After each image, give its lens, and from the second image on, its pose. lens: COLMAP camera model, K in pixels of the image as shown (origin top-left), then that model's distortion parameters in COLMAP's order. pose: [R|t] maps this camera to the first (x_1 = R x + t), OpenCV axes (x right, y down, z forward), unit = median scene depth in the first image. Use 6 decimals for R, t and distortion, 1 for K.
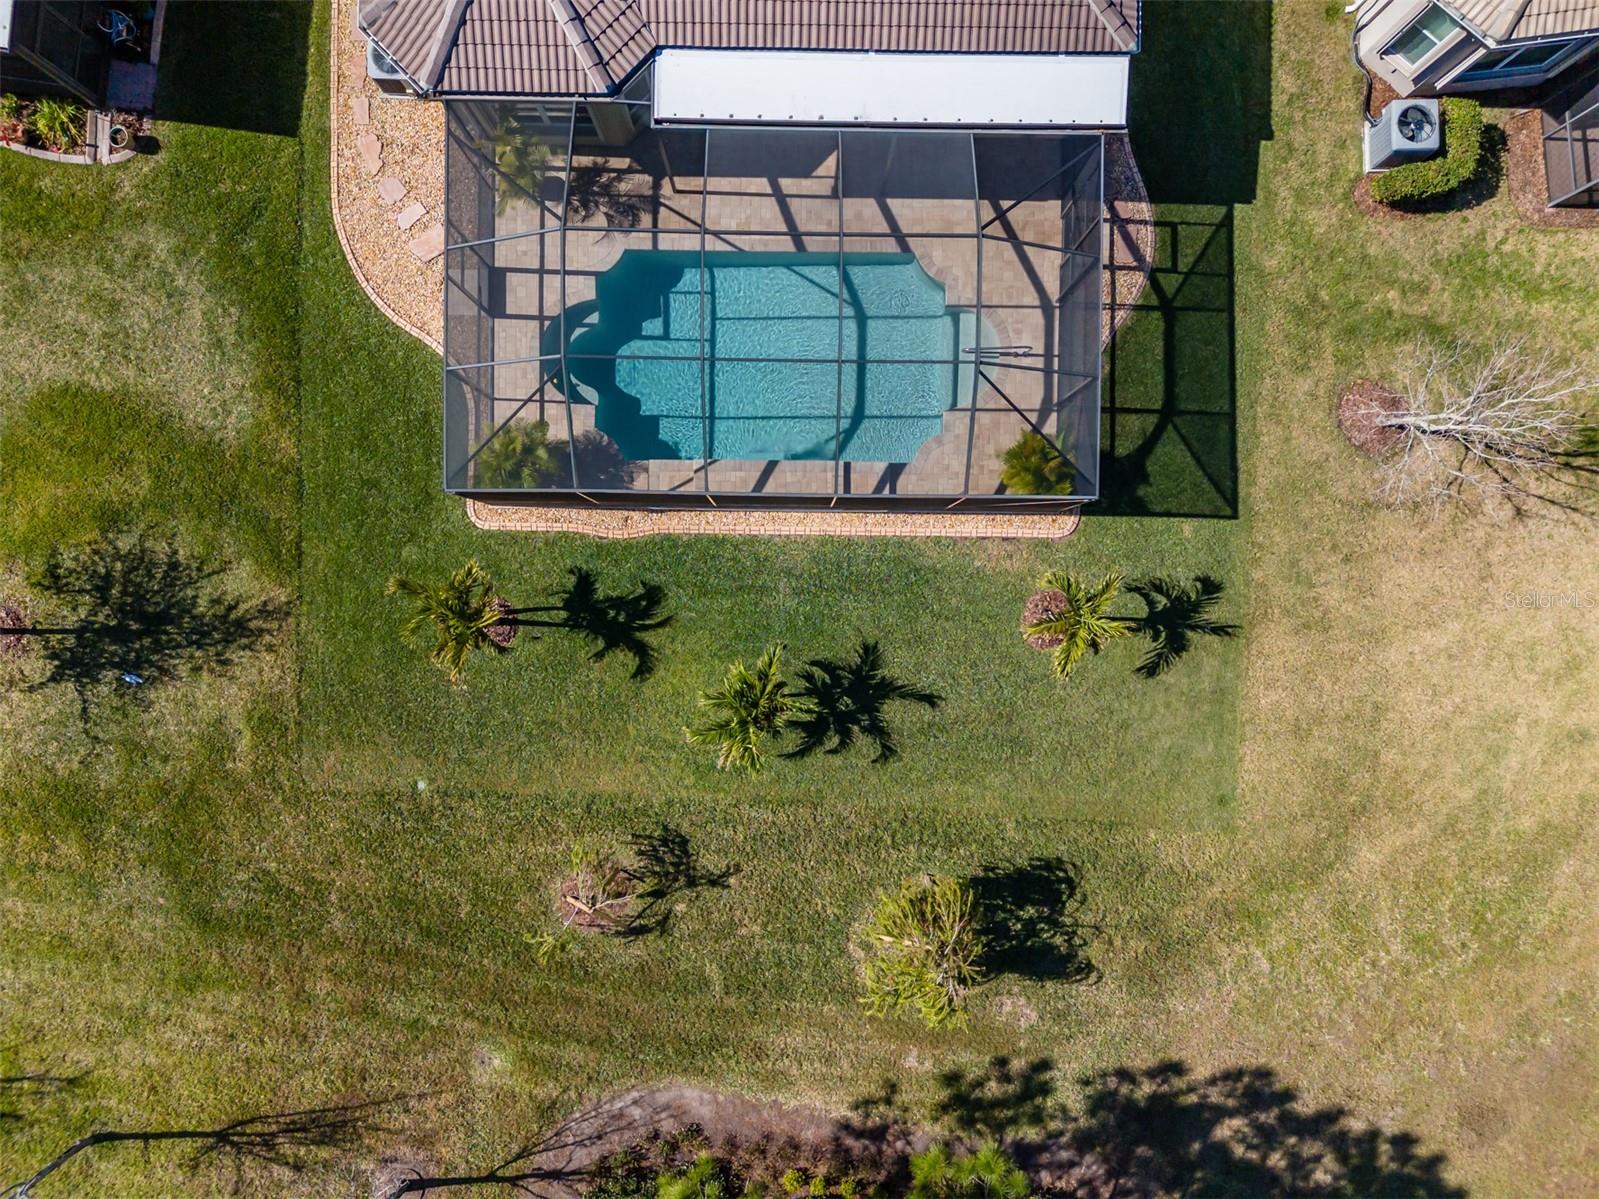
lens RADIAL K [[1191.7, 0, 808.2], [0, 1191.7, 596.0], [0, 0, 1]] dist [0.071483, -0.073105]
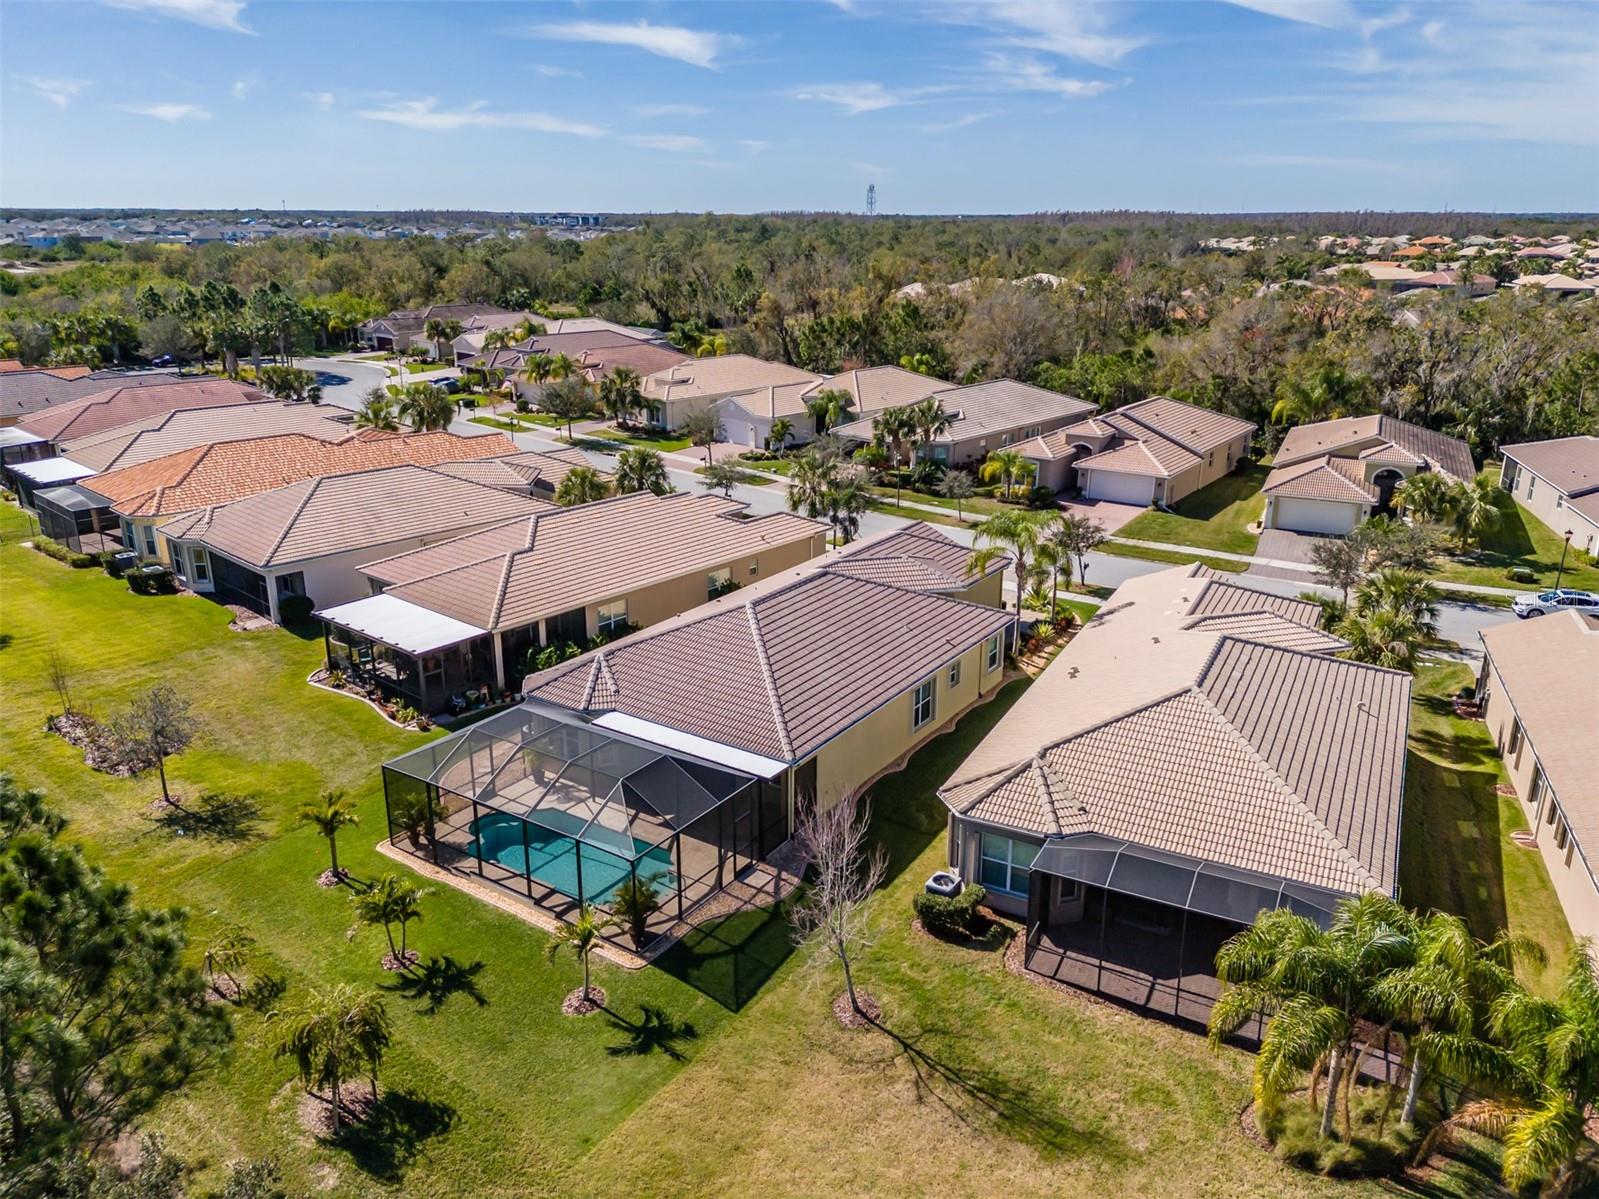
lens RADIAL K [[1191.7, 0, 818.5], [0, 1191.7, 581.5], [0, 0, 1]] dist [0.071483, -0.073105]
pose [[0.841171, 0.154123, -0.518341, 1.106707], [-0.540769, 0.238632, -0.806613, 0.908654], [-0.000625, 0.958802, 0.284075, 0.123985]]
